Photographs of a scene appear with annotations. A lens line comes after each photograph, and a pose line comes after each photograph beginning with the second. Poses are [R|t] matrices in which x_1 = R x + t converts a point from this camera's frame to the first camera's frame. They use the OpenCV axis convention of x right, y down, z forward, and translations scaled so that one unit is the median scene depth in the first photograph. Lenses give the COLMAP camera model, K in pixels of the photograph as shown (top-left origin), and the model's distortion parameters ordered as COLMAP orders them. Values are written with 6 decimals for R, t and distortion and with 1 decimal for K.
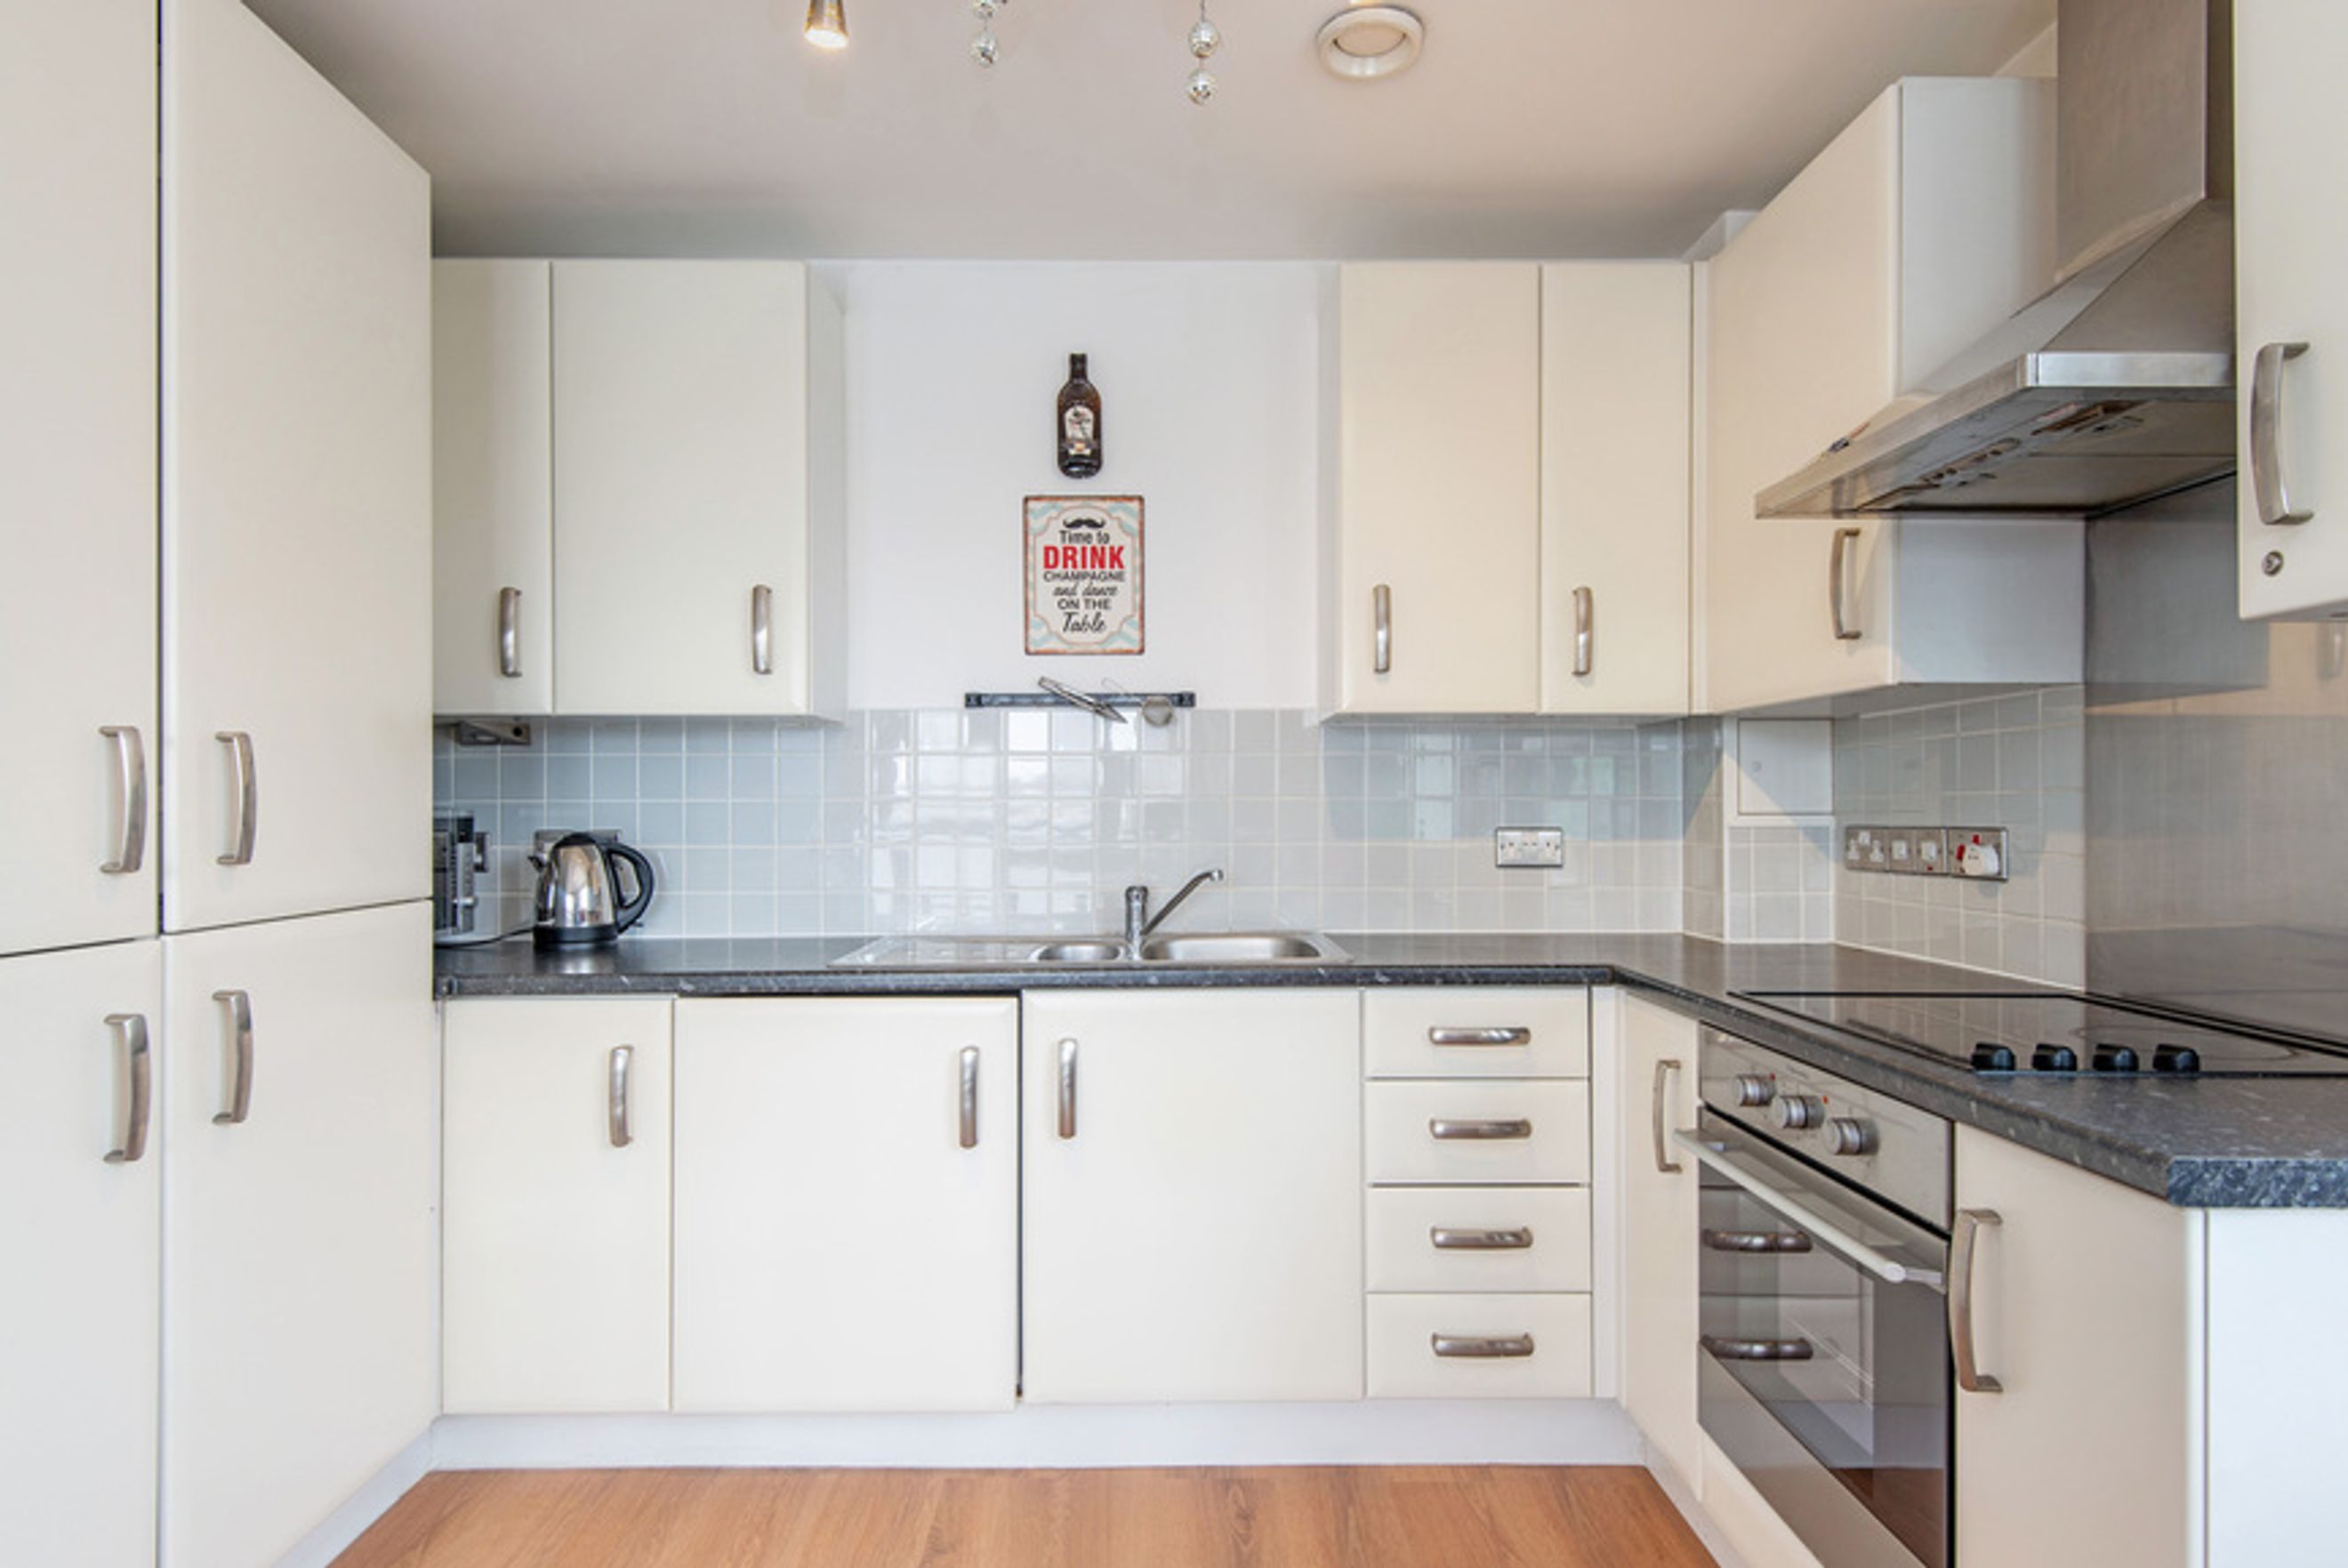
lens RADIAL K [[1271.2, 0, 1161.6], [0, 1271.2, 807.4], [0, 0, 1]] dist [0.031792, -0.021214]
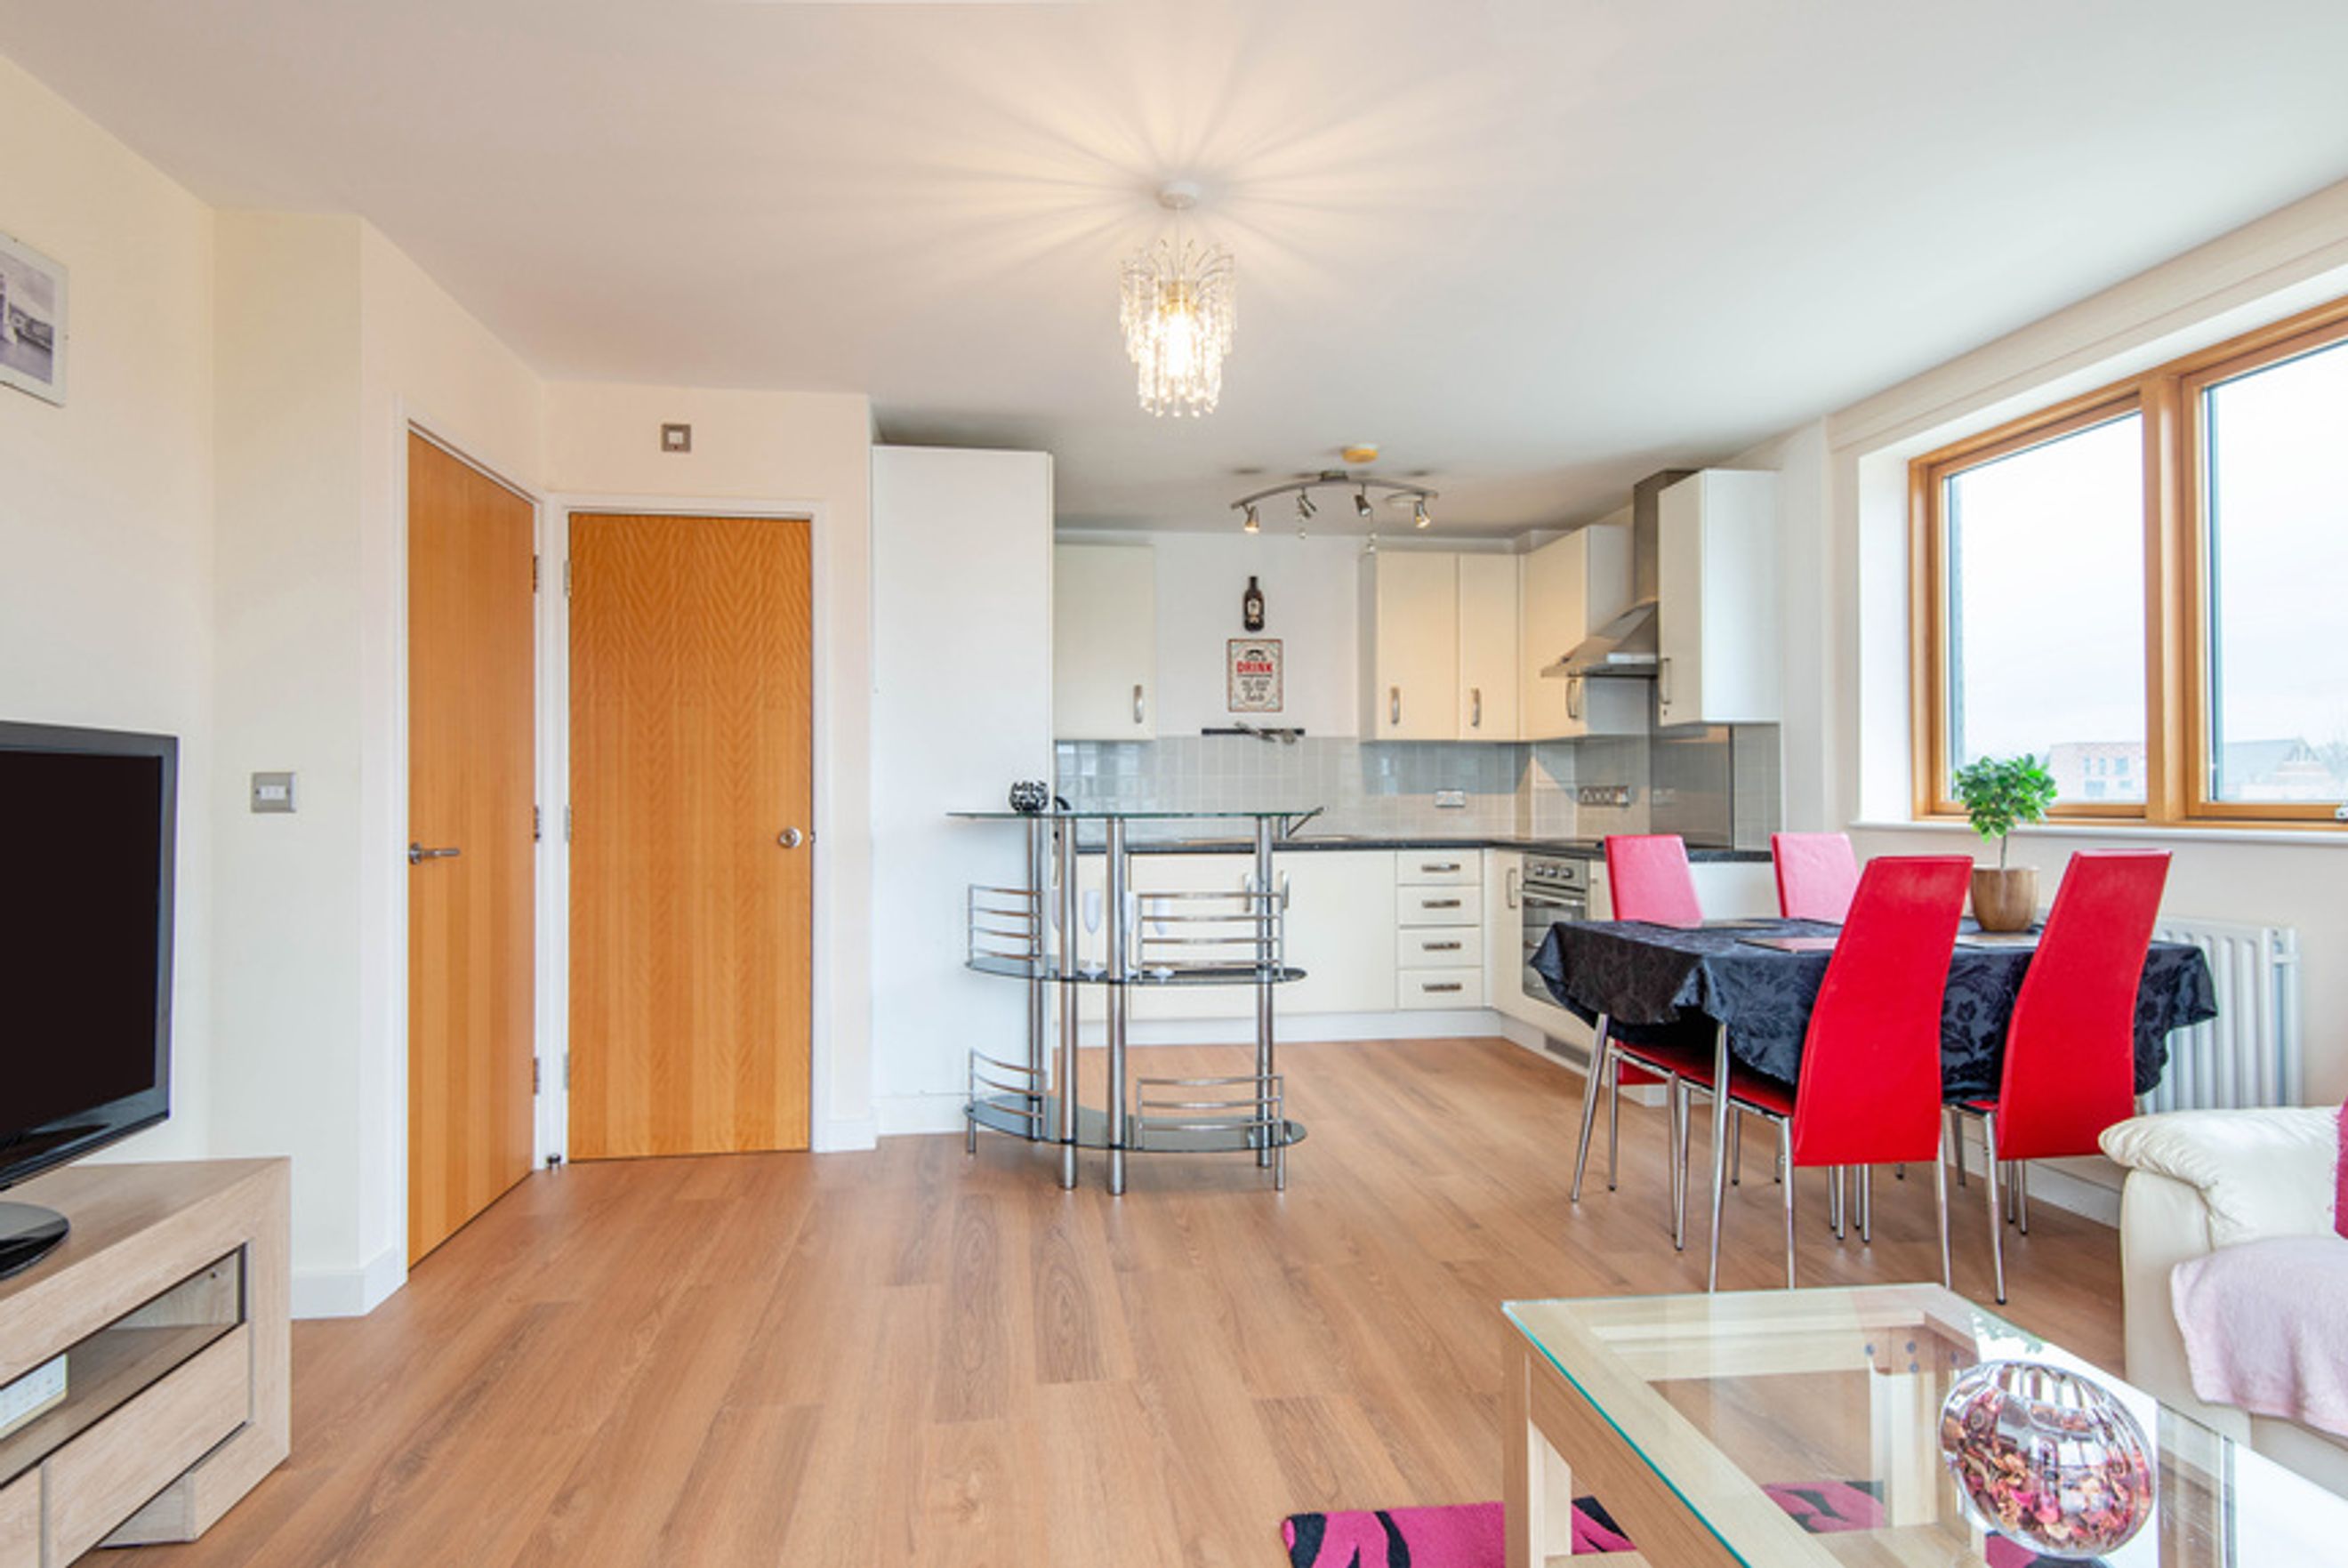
lens RADIAL K [[1271.2, 0, 1165.5], [0, 1271.2, 776.9], [0, 0, 1]] dist [0.031792, -0.021214]
pose [[0.991491, -0.000163, 0.130178, -0.584775], [0.001924, 0.999908, -0.013404, 0.026679], [-0.130164, 0.013540, 0.991400, -1.355471]]
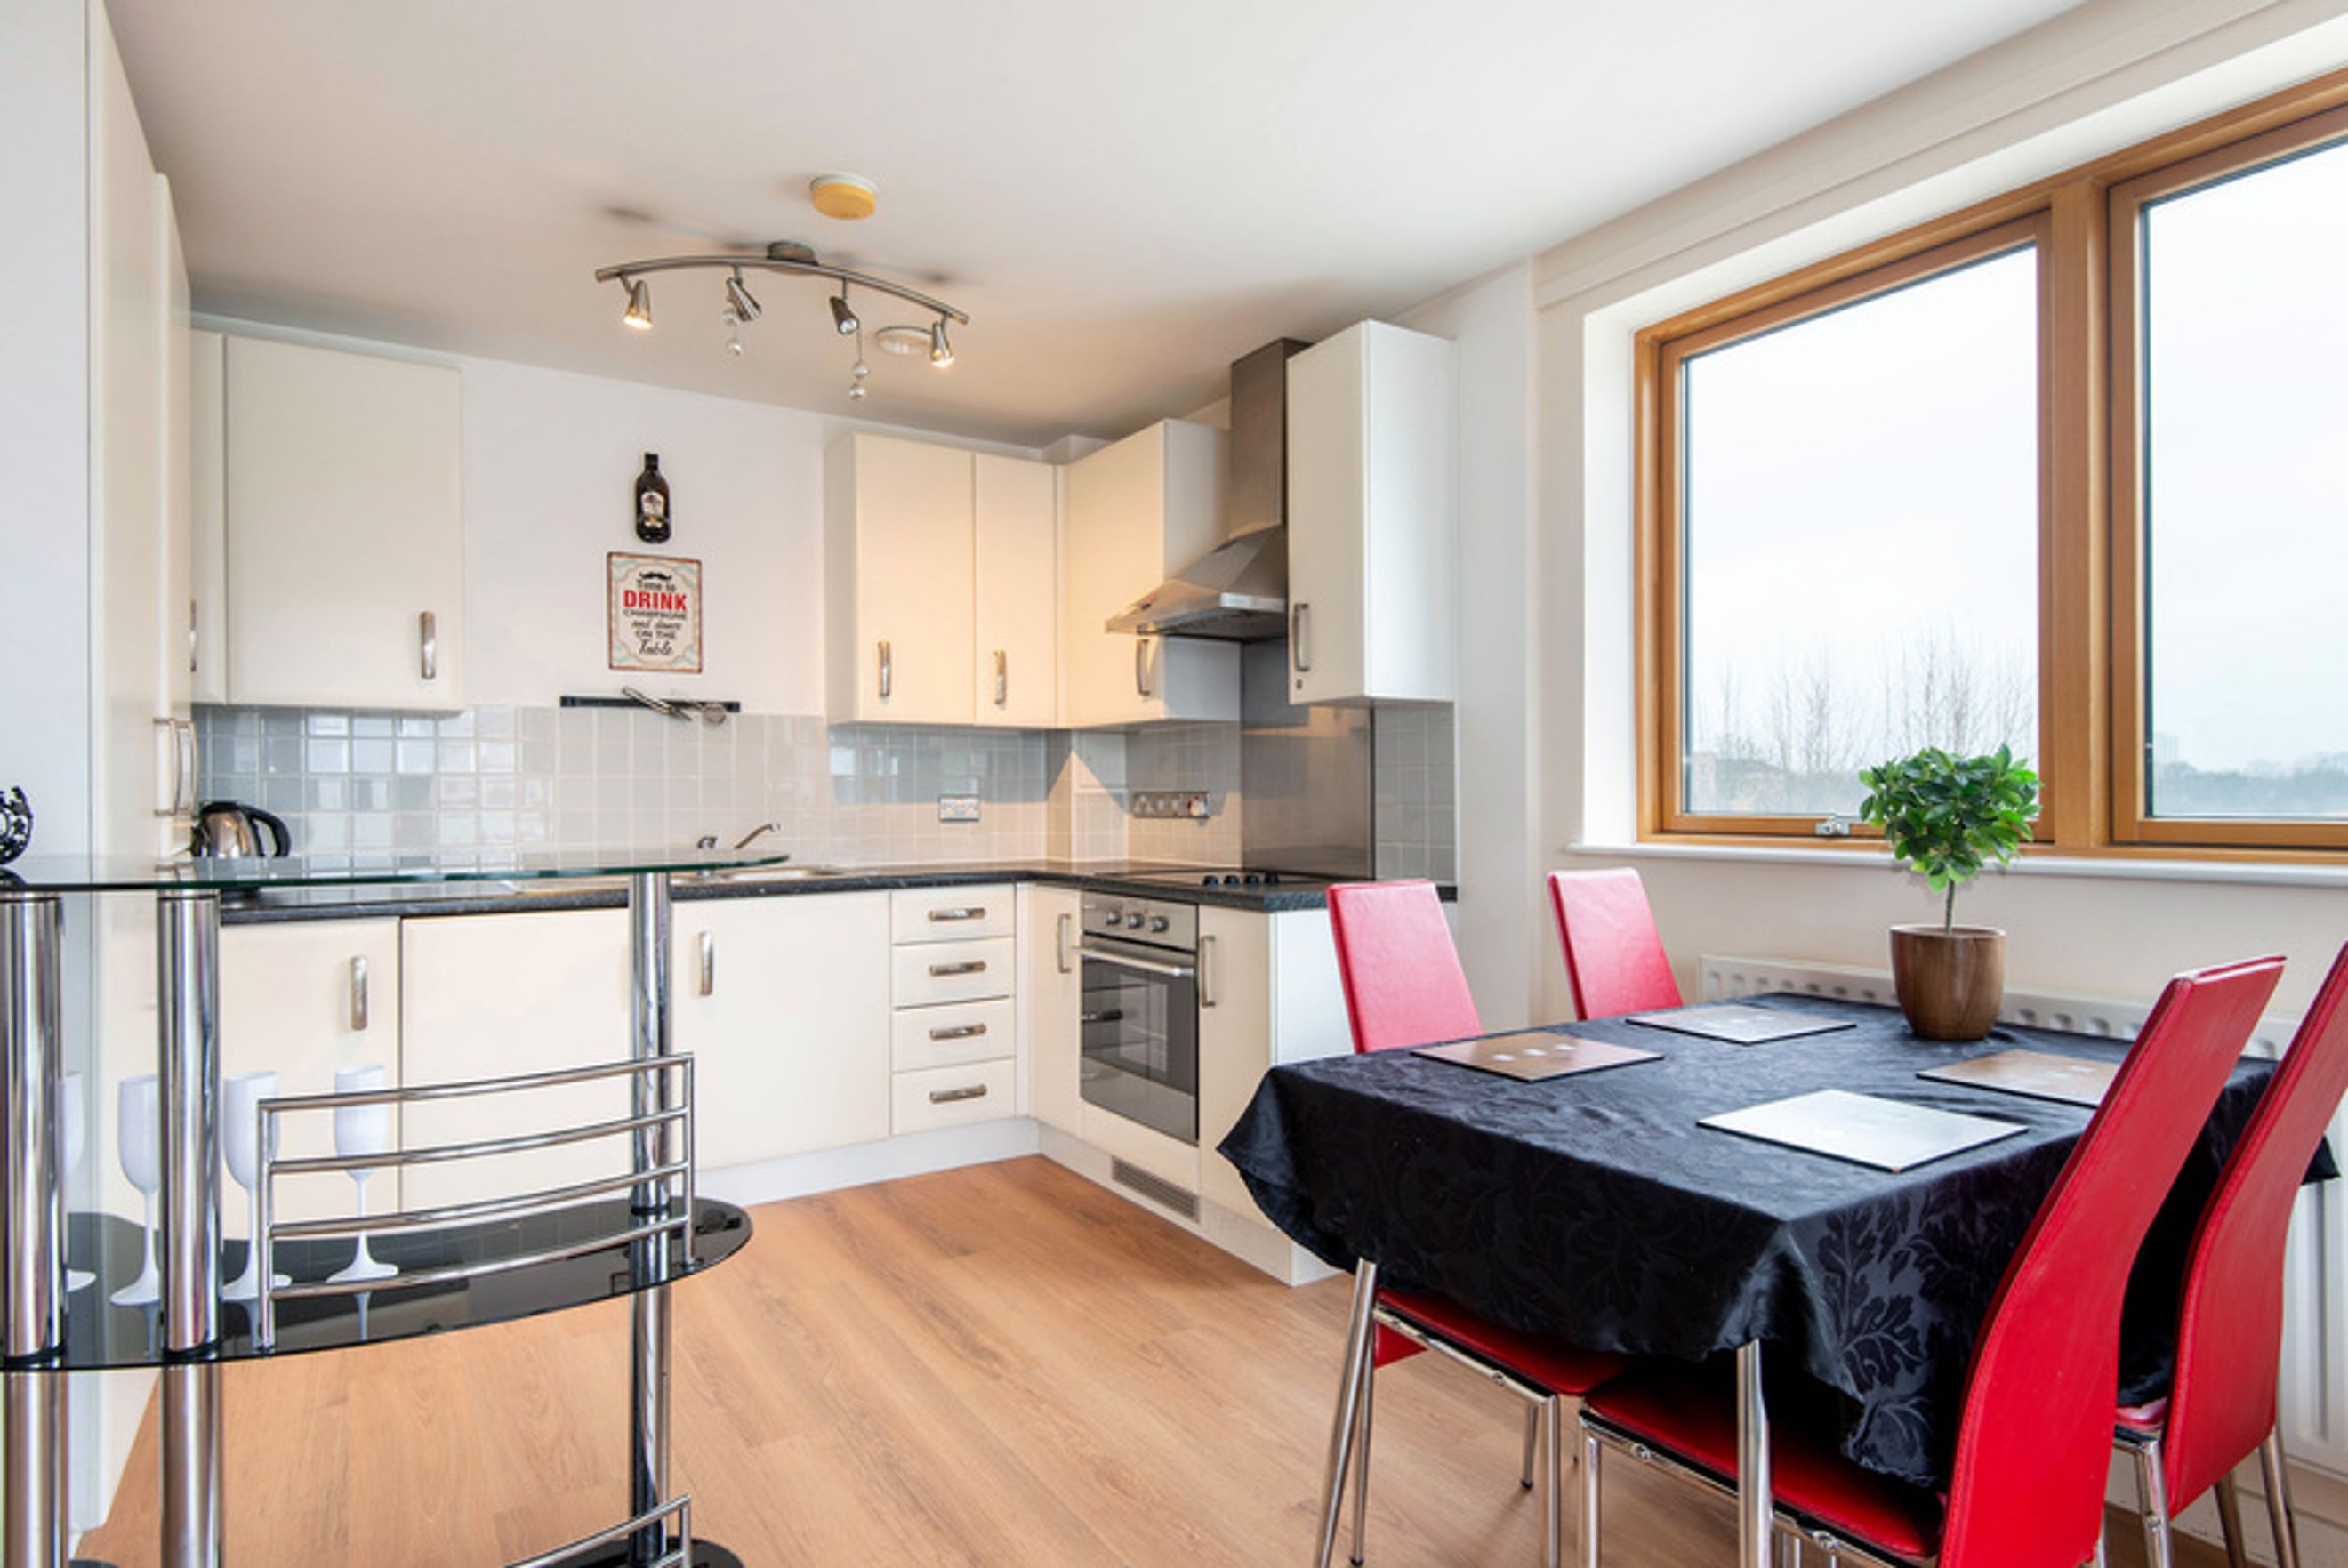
lens RADIAL K [[1271.2, 0, 1180.4], [0, 1271.2, 796.4], [0, 0, 1]] dist [0.031792, -0.021214]
pose [[0.839321, -0.003450, 0.543625, -0.392411], [0.003147, 0.999994, 0.001487, 0.017736], [-0.543626, 0.000463, 0.839327, -0.547357]]
